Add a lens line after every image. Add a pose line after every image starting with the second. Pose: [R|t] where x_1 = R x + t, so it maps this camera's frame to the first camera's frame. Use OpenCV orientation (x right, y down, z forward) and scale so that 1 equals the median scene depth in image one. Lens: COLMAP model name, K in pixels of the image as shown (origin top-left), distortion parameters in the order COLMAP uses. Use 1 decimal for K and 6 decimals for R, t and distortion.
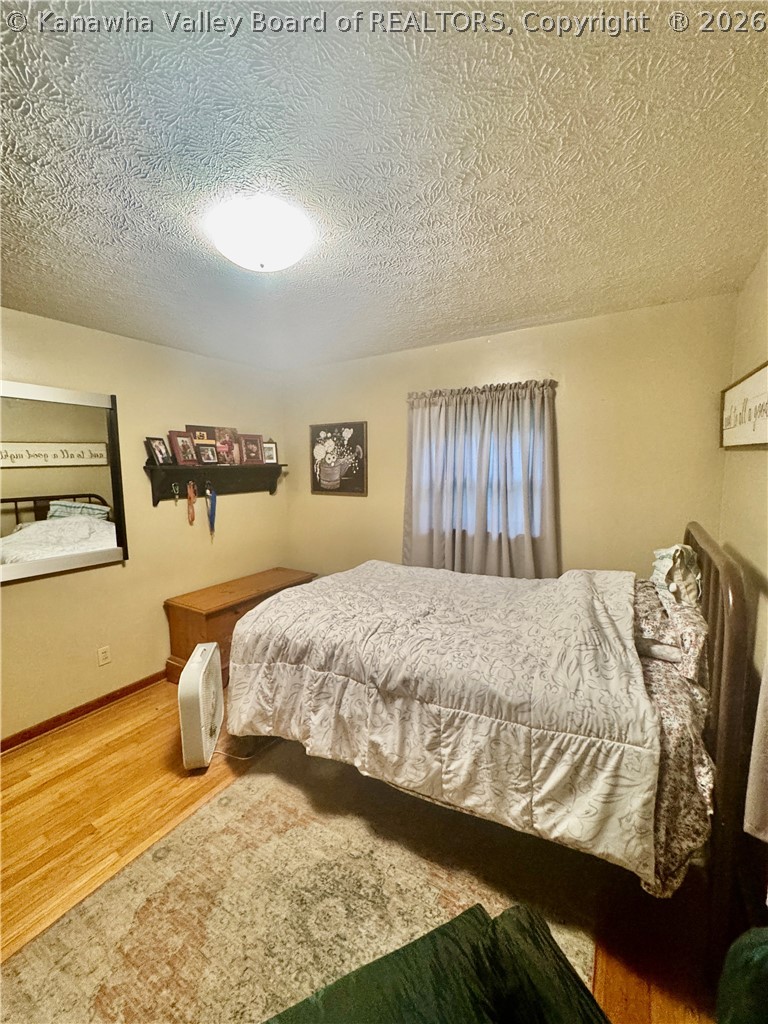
lens RADIAL K [[409.9, 0, 386.8], [0, 409.9, 510.5], [0, 0, 1]] dist [-0.004835, 0.000590]
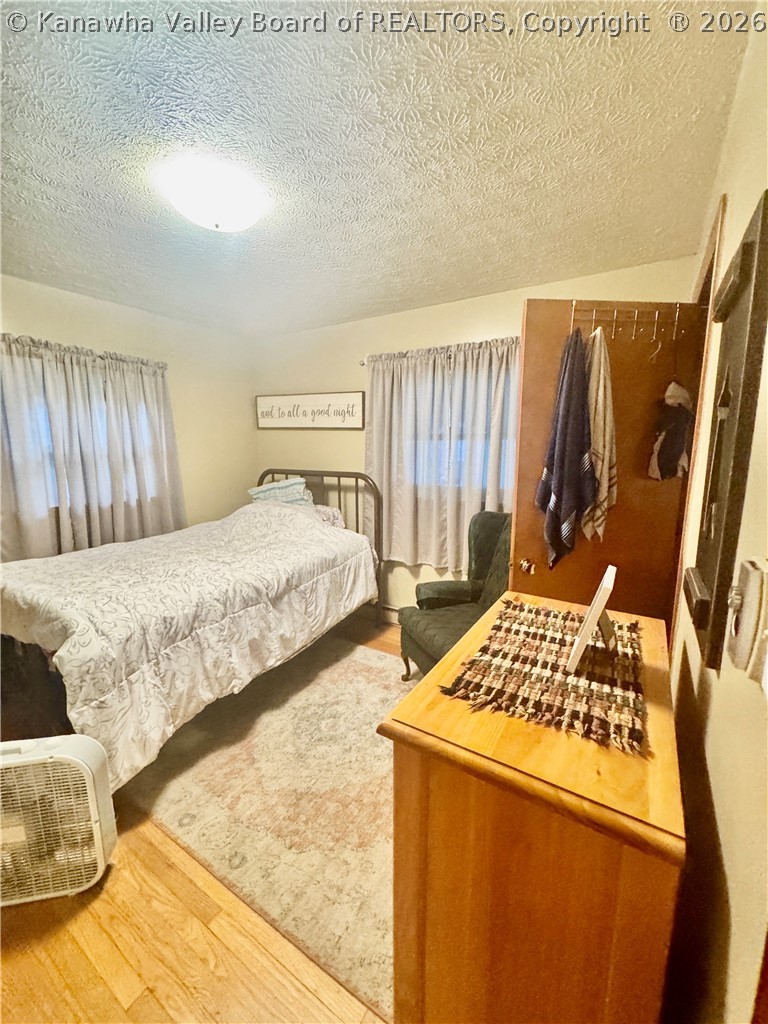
lens RADIAL K [[409.9, 0, 386.8], [0, 409.9, 510.7], [0, 0, 1]] dist [-0.004835, 0.000590]
pose [[0.010168, -0.146471, 0.989163, -1.044043], [0.106516, 0.983744, 0.144573, 0.001493], [-0.994259, 0.103891, 0.025604, 0.457898]]
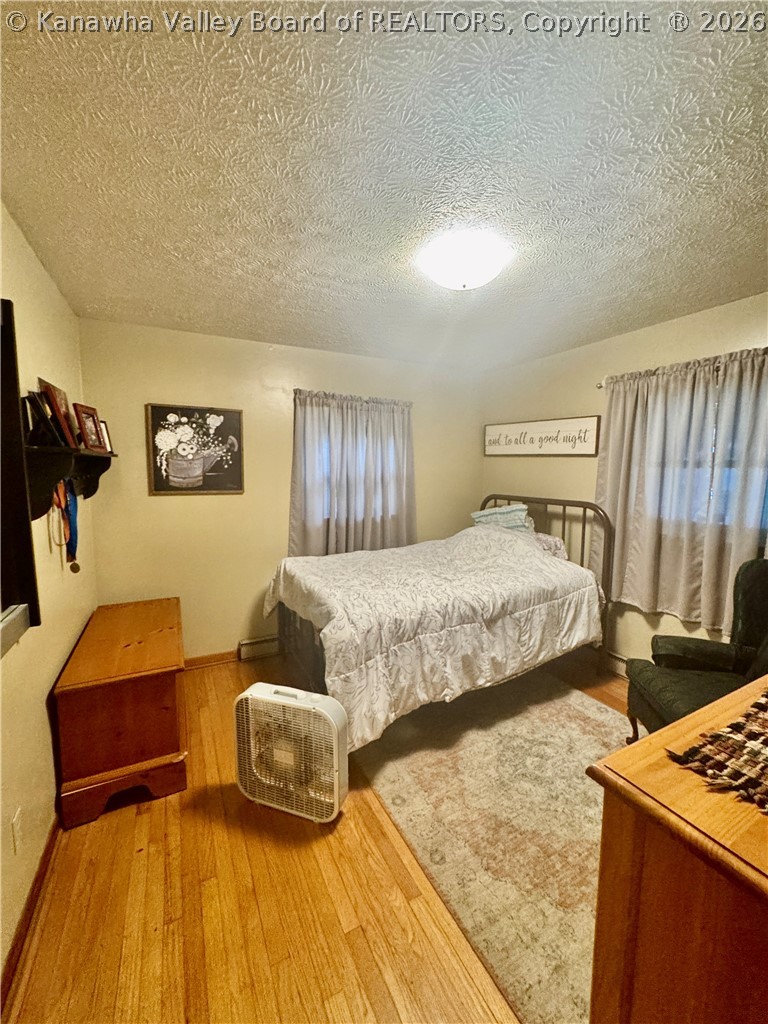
lens RADIAL K [[409.9, 0, 385.9], [0, 409.9, 510.4], [0, 0, 1]] dist [-0.004835, 0.000590]
pose [[0.514079, -0.074690, 0.854485, -1.090074], [0.082192, 0.995907, 0.037602, -0.010547], [-0.853796, 0.050901, 0.518114, 0.449481]]
